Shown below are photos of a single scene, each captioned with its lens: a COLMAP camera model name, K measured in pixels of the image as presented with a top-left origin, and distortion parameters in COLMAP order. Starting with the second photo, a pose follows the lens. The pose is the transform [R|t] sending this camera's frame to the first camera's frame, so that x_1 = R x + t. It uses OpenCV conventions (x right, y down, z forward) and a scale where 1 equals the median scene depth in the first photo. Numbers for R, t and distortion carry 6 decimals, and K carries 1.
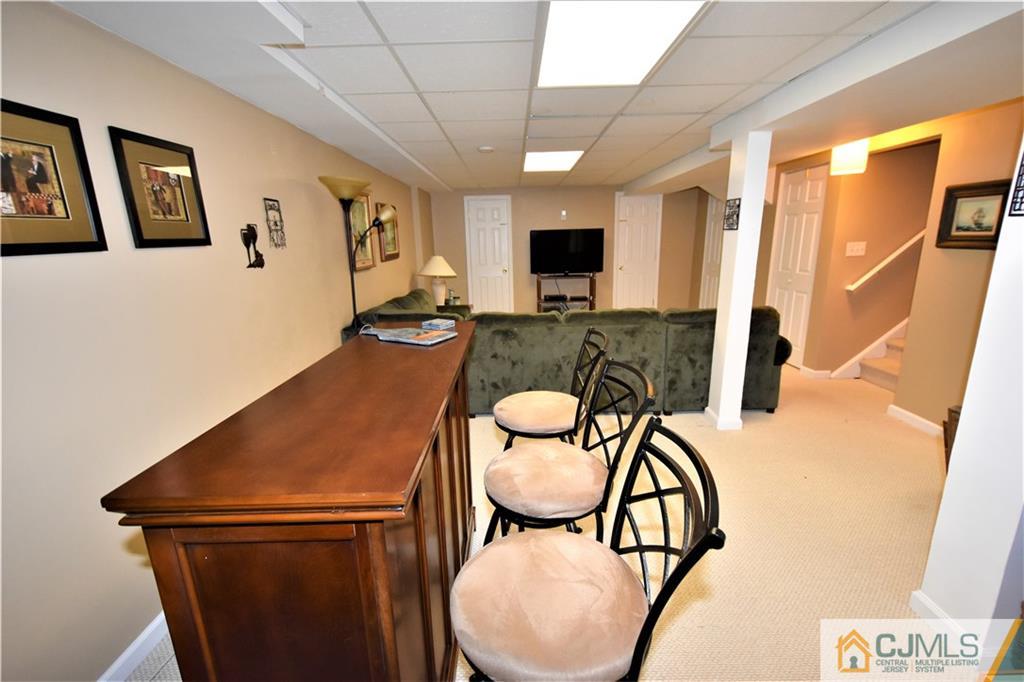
lens RADIAL K [[447.2, 0, 511.0], [0, 447.2, 344.5], [0, 0, 1]] dist [0.000058, -0.003406]
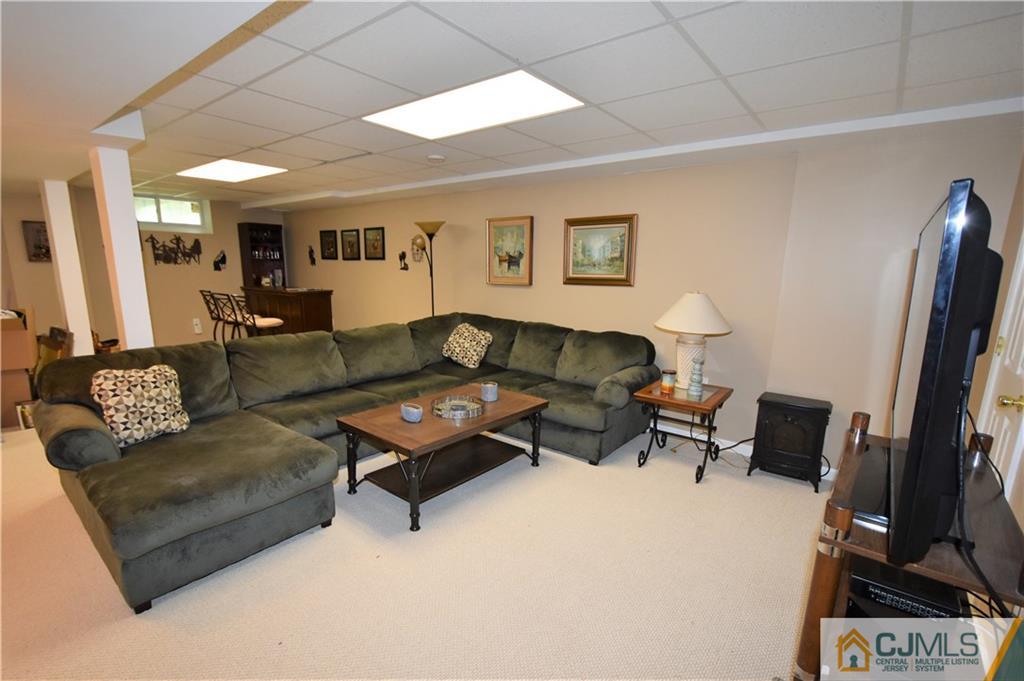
lens RADIAL K [[447.2, 0, 510.5], [0, 447.2, 349.0], [0, 0, 1]] dist [0.000058, -0.003406]
pose [[-0.606219, 0.161857, -0.778653, 0.936013], [-0.185182, 0.923432, 0.336126, -0.654371], [0.773437, 0.347959, -0.529829, 2.710439]]
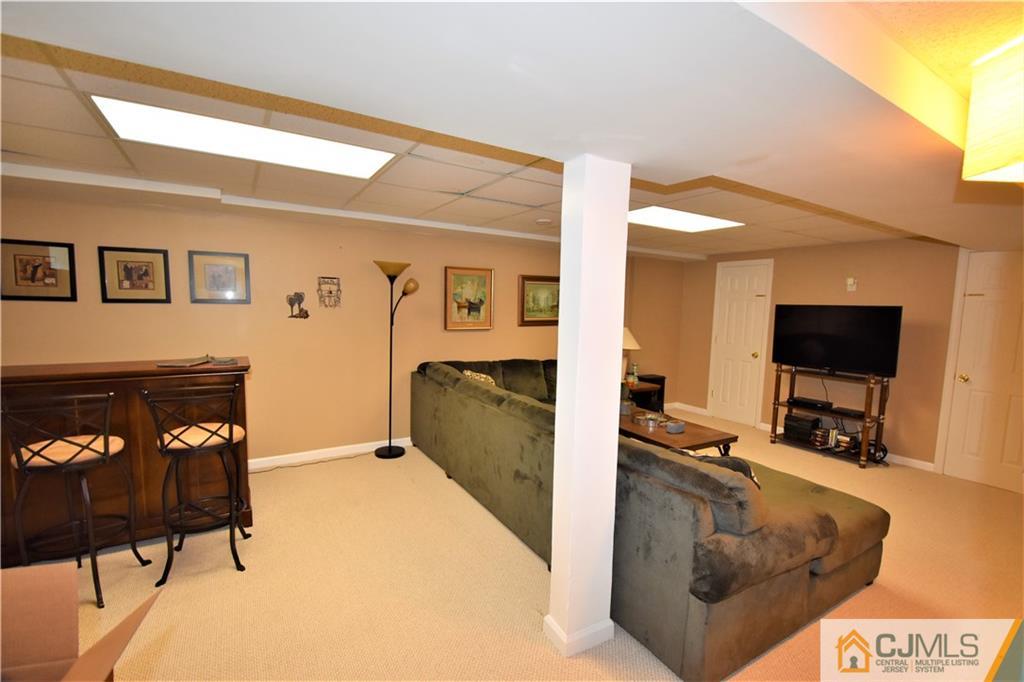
lens RADIAL K [[447.2, 0, 513.3], [0, 447.2, 344.6], [0, 0, 1]] dist [0.000058, -0.003406]
pose [[0.533000, 0.112512, -0.838602, 1.210216], [-0.230595, 0.972918, -0.016029, -0.226220], [0.814087, 0.201920, 0.544509, 0.742329]]
